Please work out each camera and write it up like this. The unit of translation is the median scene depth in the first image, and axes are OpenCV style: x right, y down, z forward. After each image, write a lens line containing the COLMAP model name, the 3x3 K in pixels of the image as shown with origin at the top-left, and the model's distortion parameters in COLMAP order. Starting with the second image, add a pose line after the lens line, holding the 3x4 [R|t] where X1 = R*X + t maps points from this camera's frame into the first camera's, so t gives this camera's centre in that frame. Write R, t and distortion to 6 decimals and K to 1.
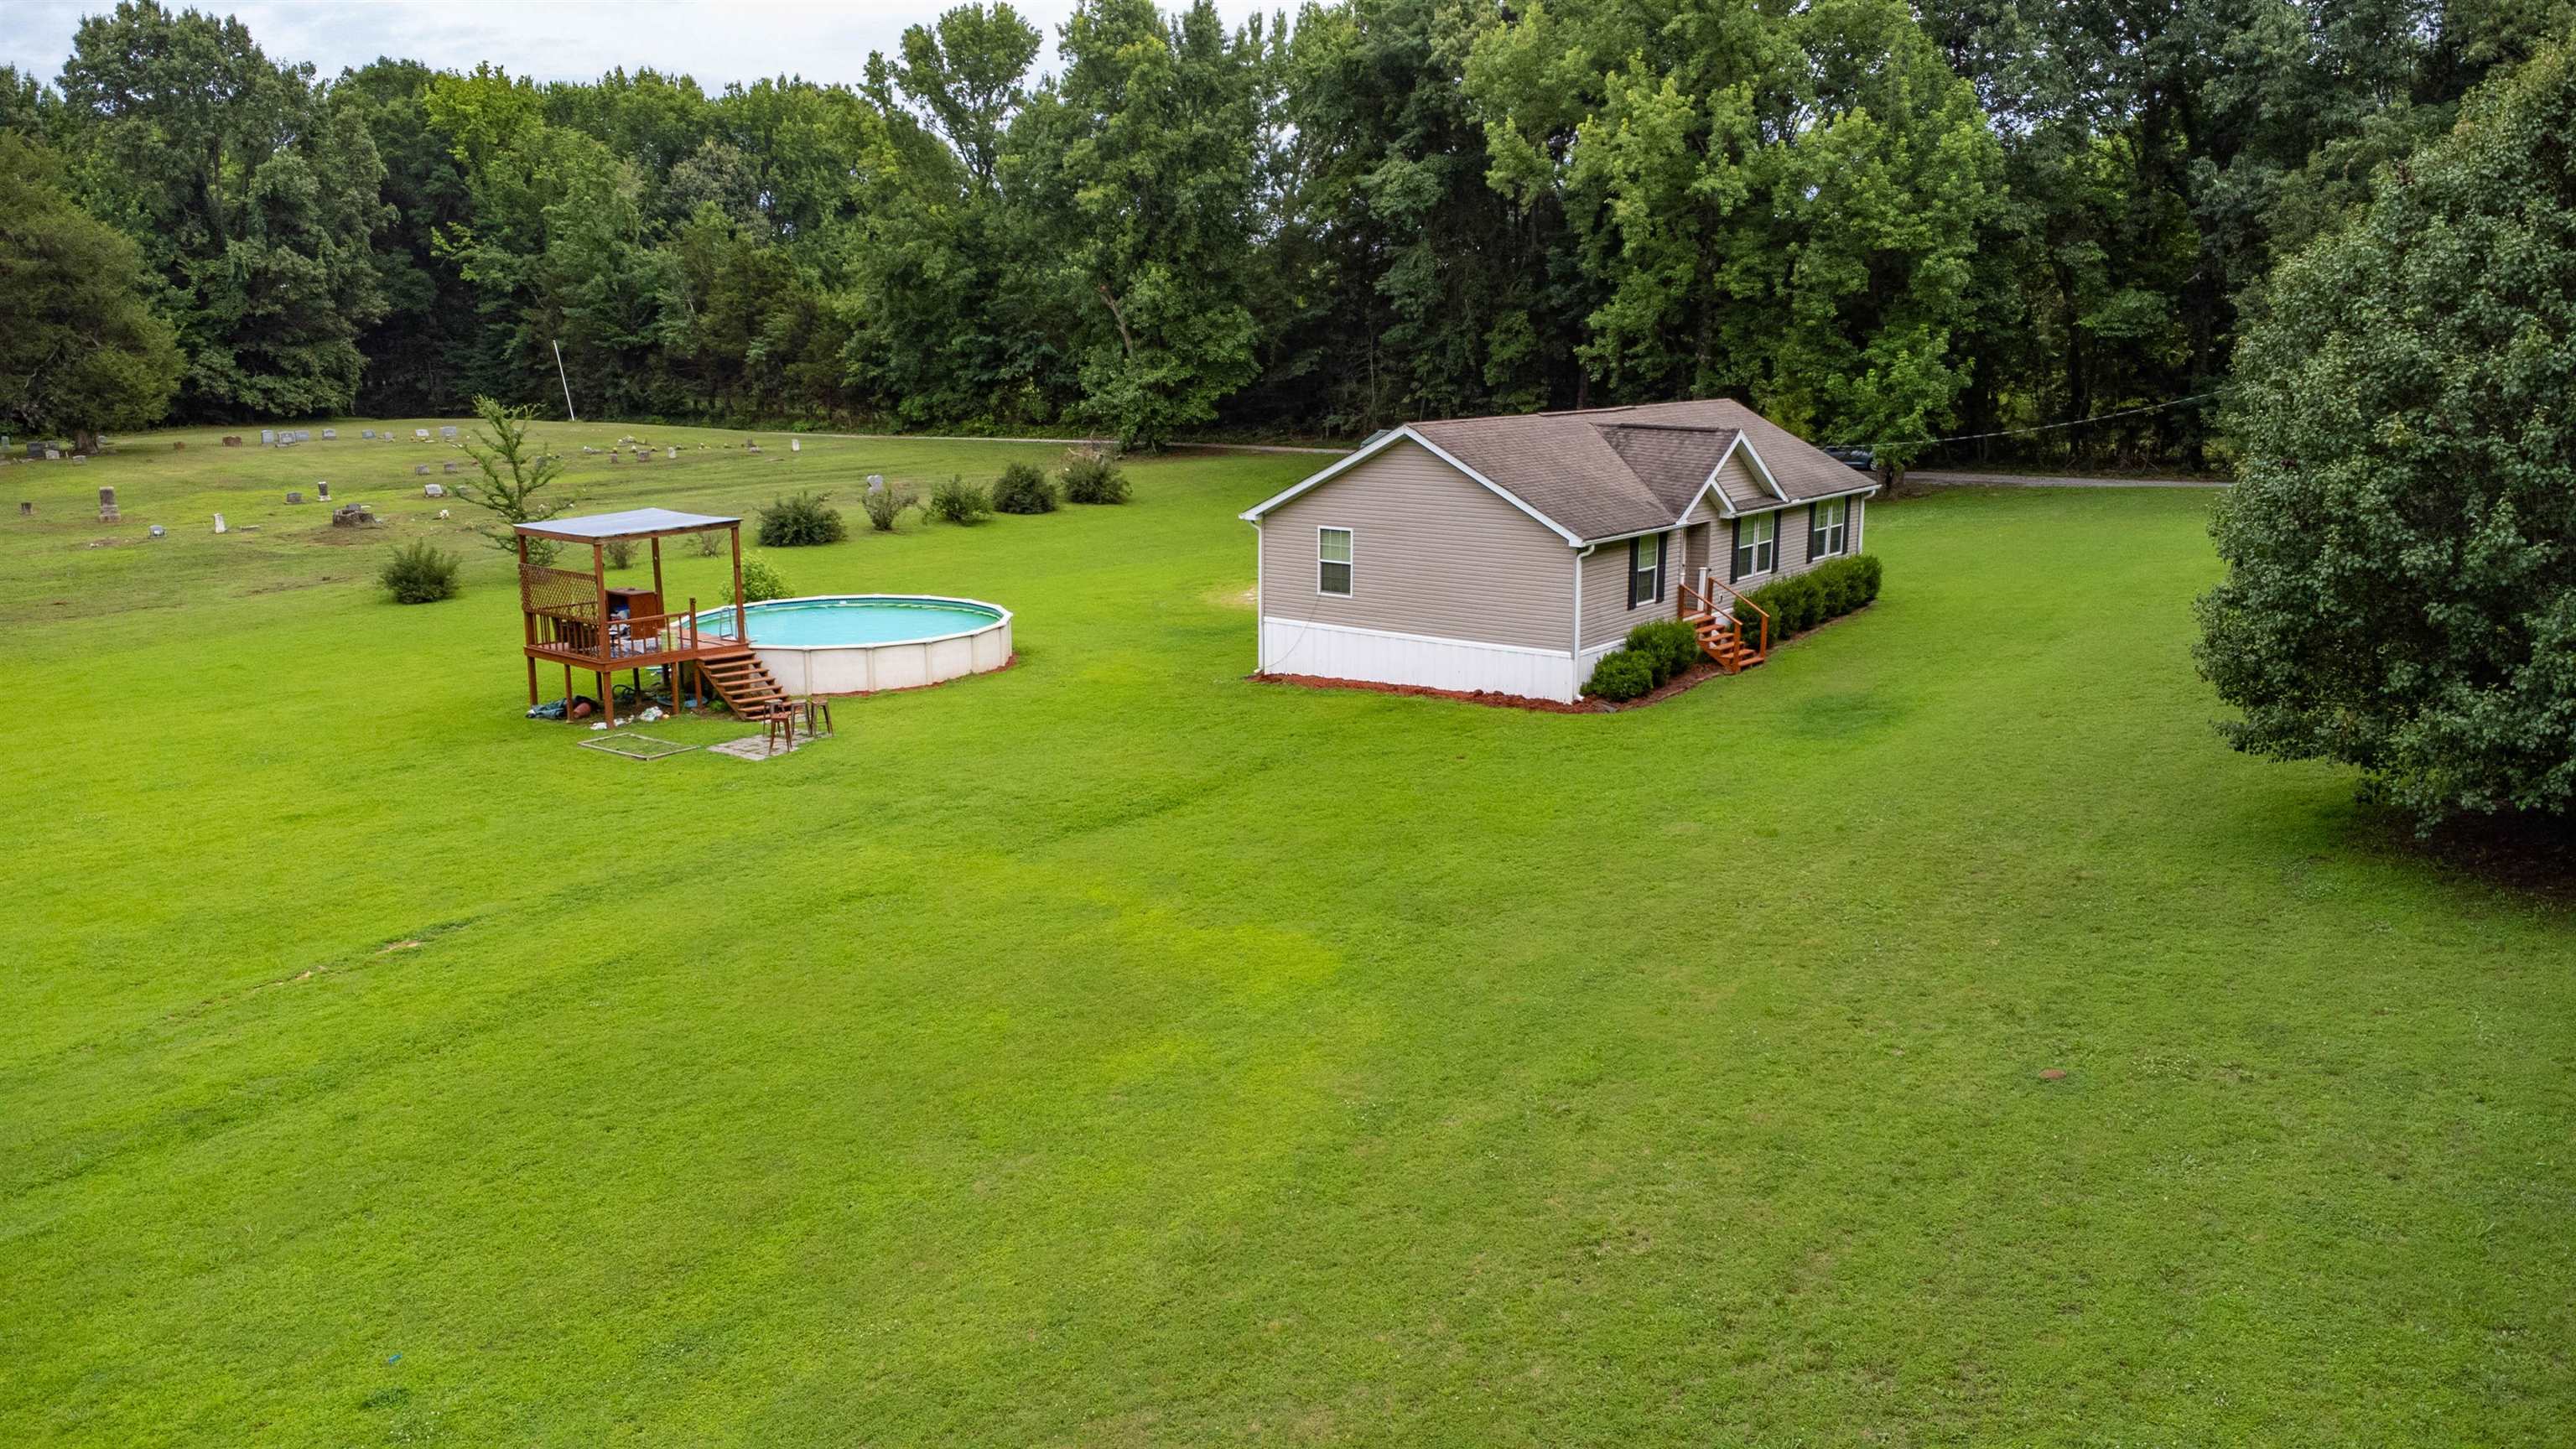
lens RADIAL K [[1868.9, 0, 1268.9], [0, 1868.9, 716.7], [0, 0, 1]] dist [0.029176, -0.046109]
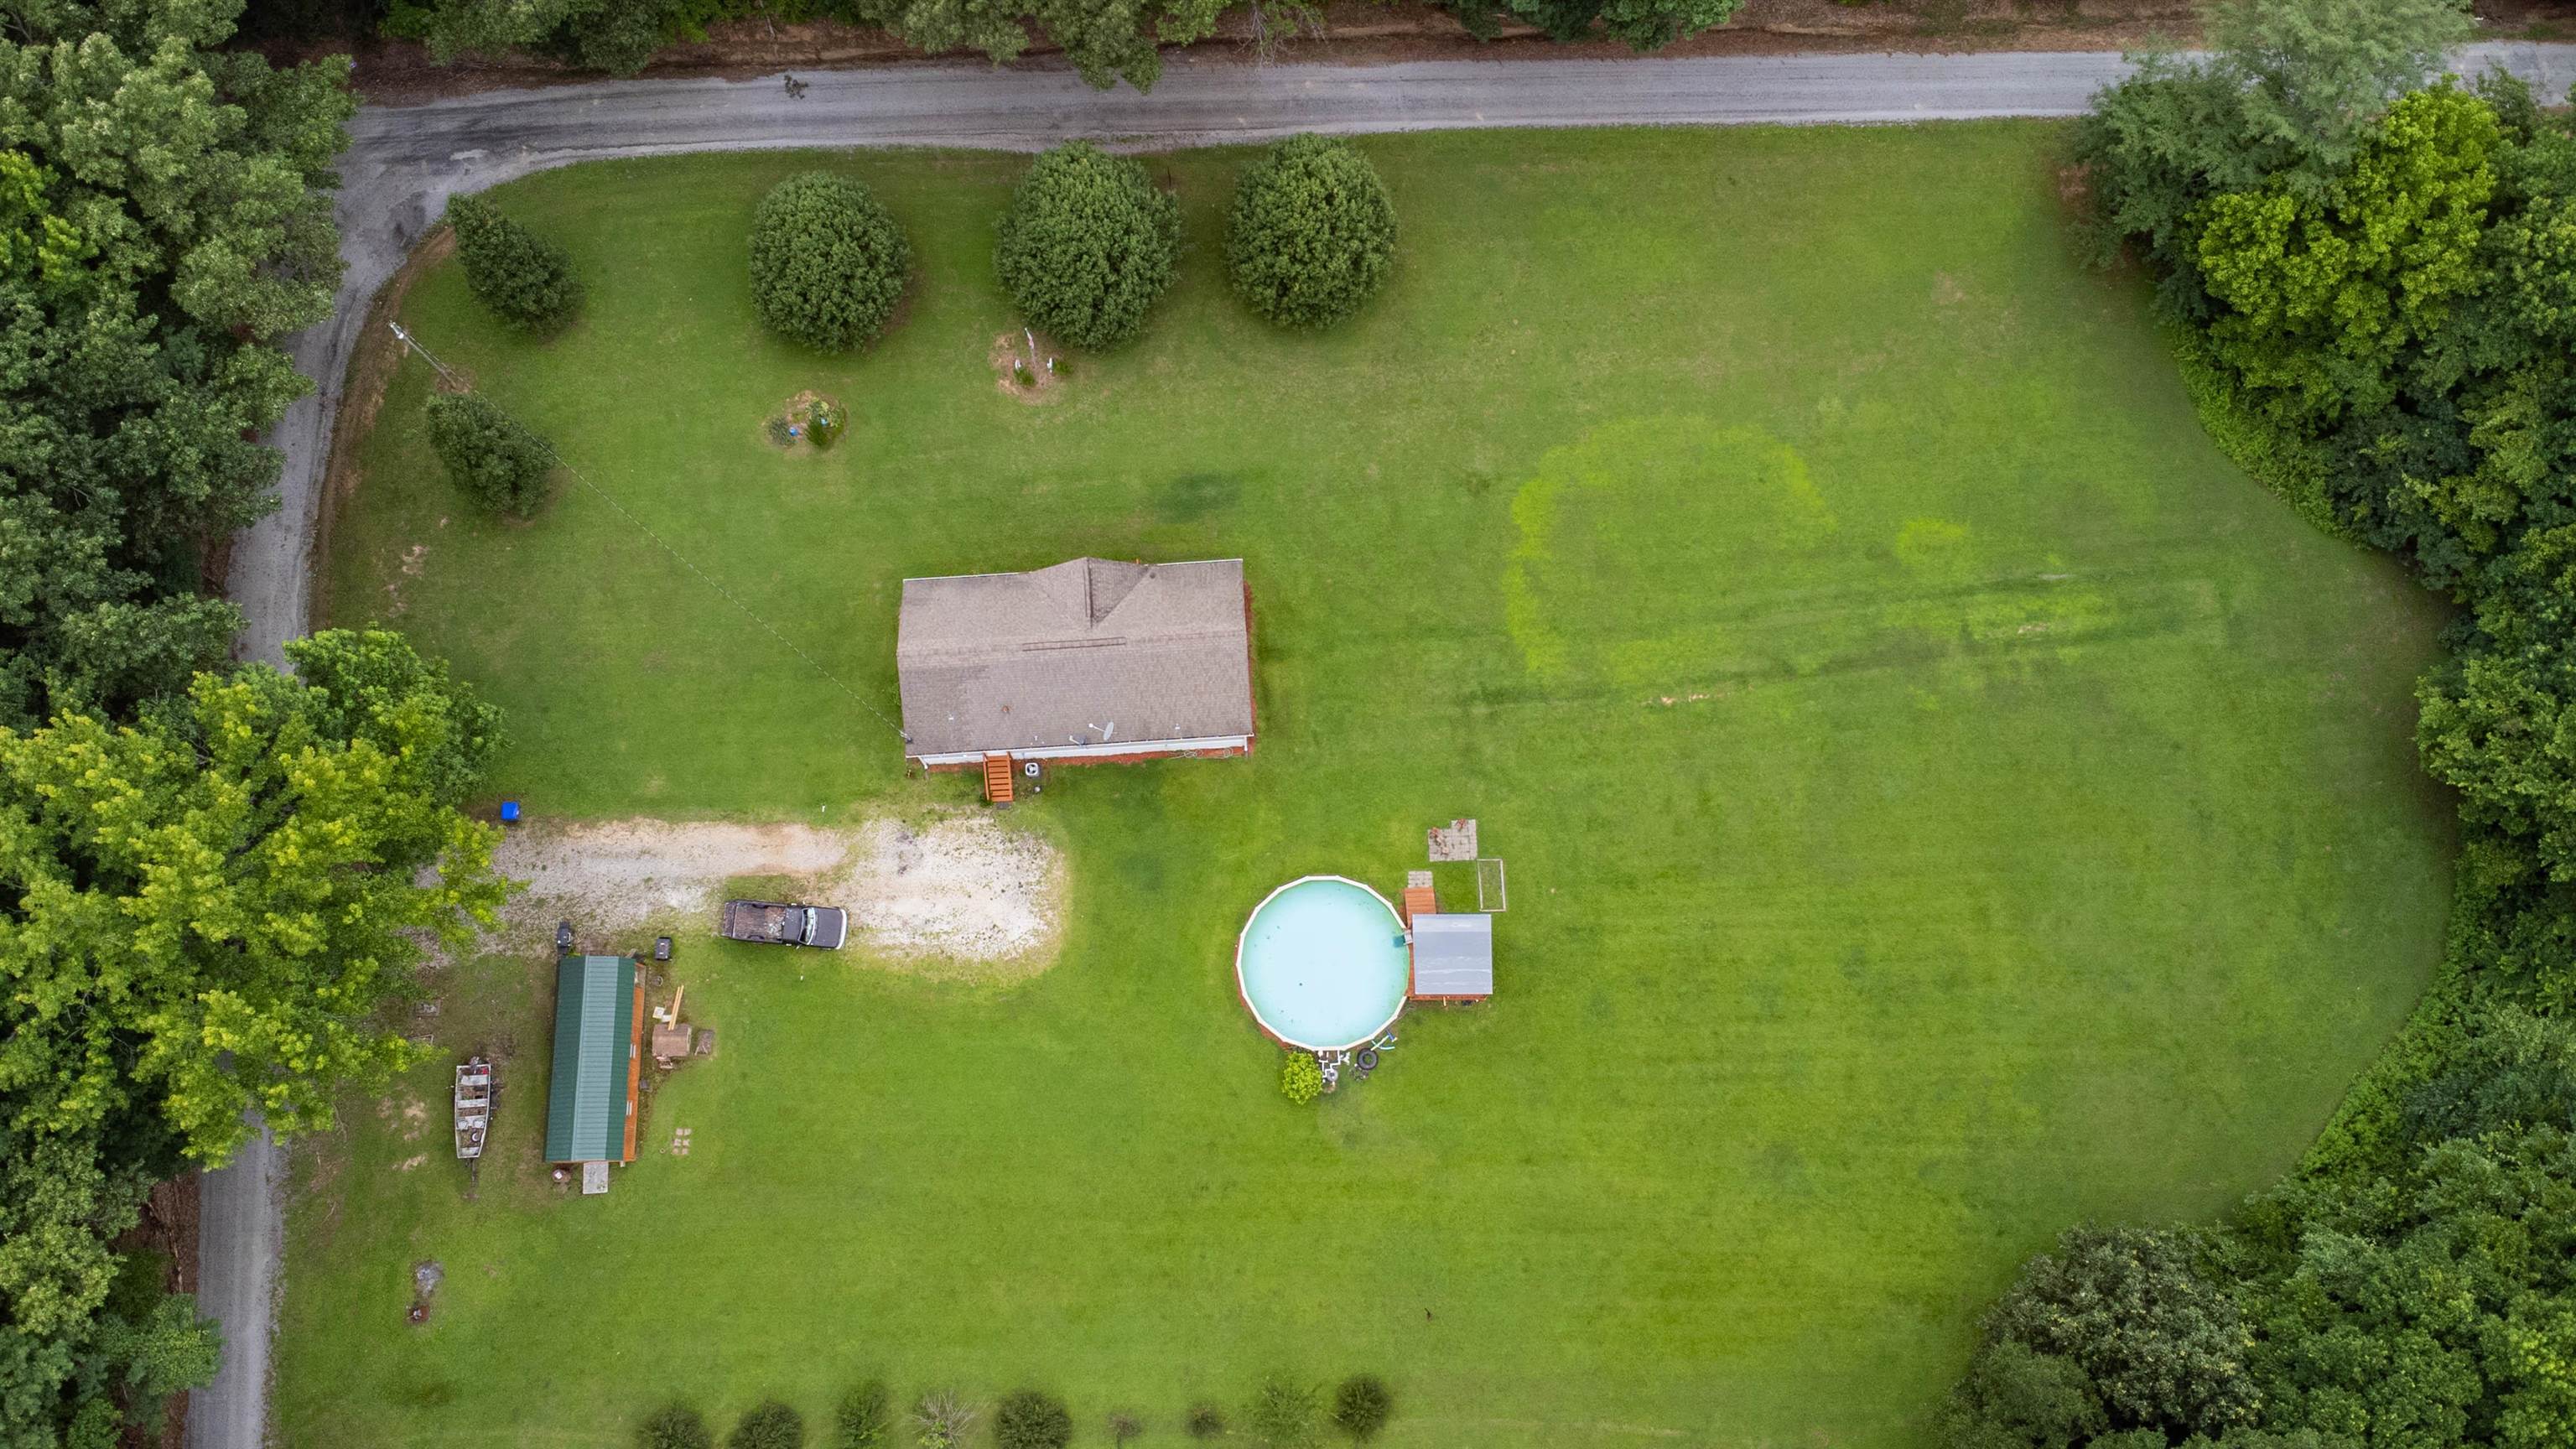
lens RADIAL K [[1868.9, 0, 1271.7], [0, 1868.9, 731.8], [0, 0, 1]] dist [0.029176, -0.046109]
pose [[-0.658119, -0.727386, 0.194393, -0.264710], [0.161376, 0.115912, 0.980062, -1.313214], [-0.735417, 0.676368, 0.041099, 0.547311]]
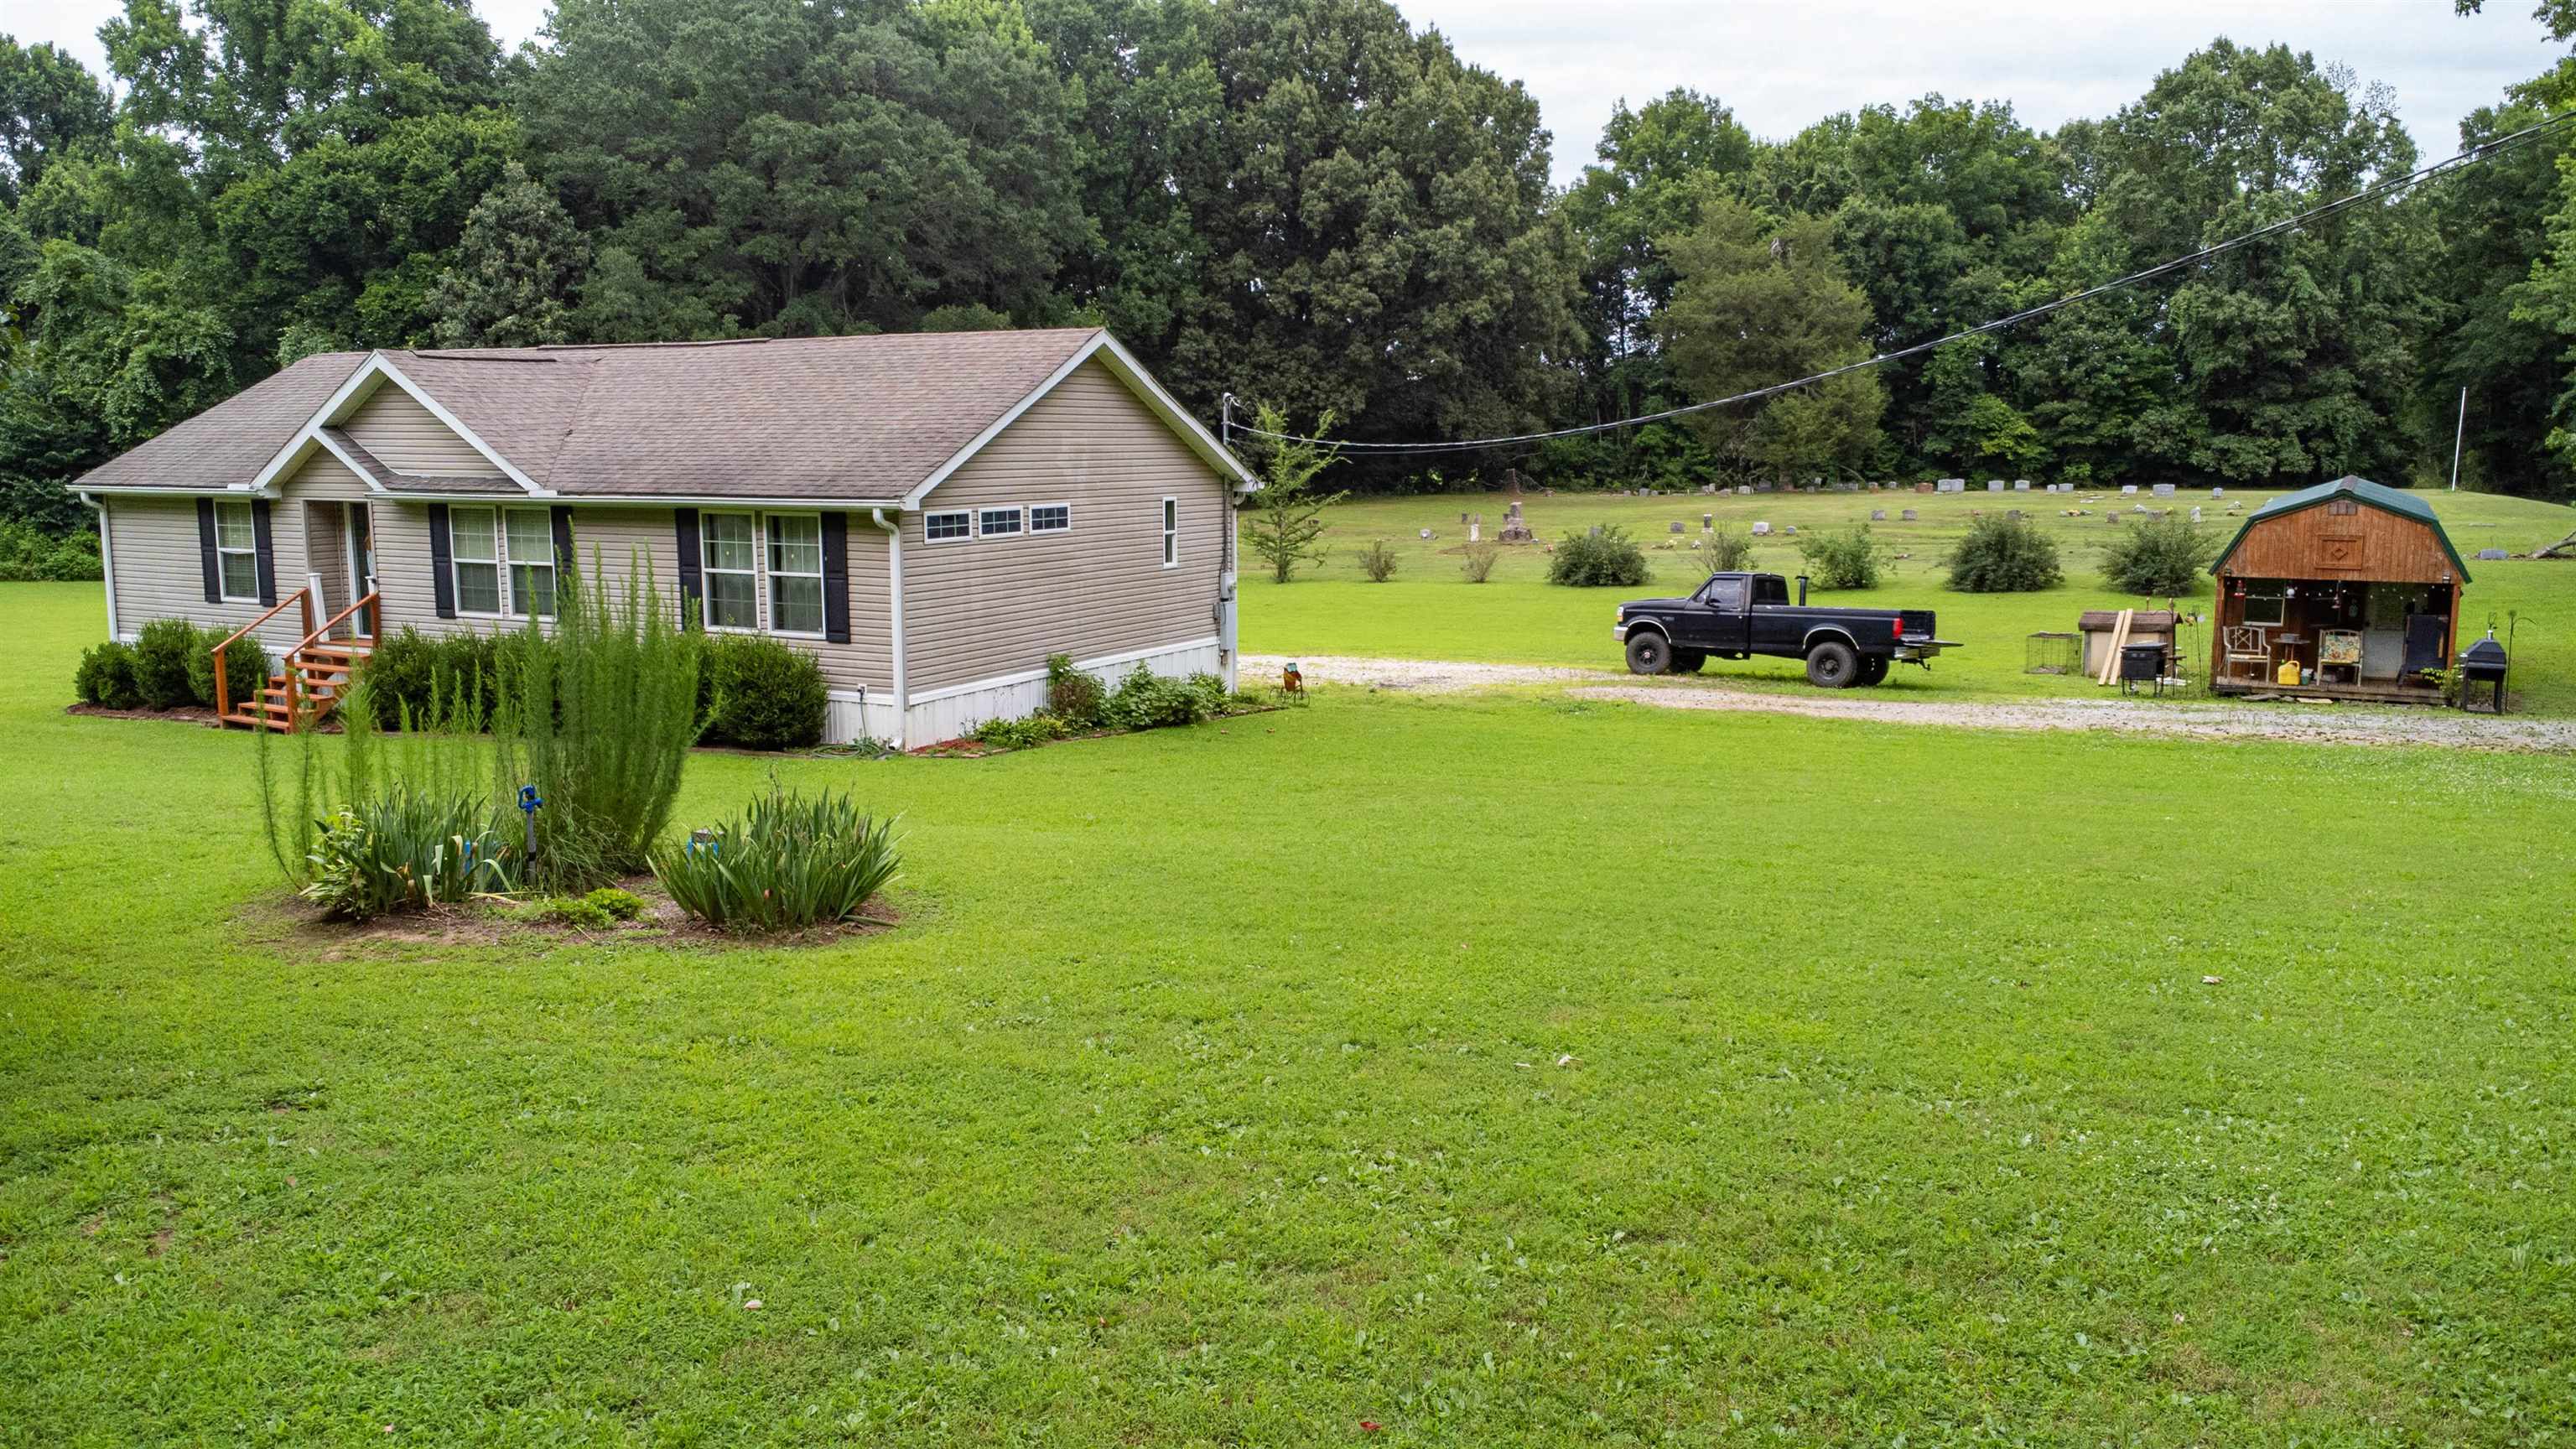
lens RADIAL K [[1868.9, 0, 1275.0], [0, 1868.9, 708.1], [0, 0, 1]] dist [0.029176, -0.046109]
pose [[0.164601, 0.141159, -0.976207, 0.550495], [-0.201751, 0.973600, 0.106765, -0.100709], [0.965507, 0.179377, 0.188735, 0.724903]]
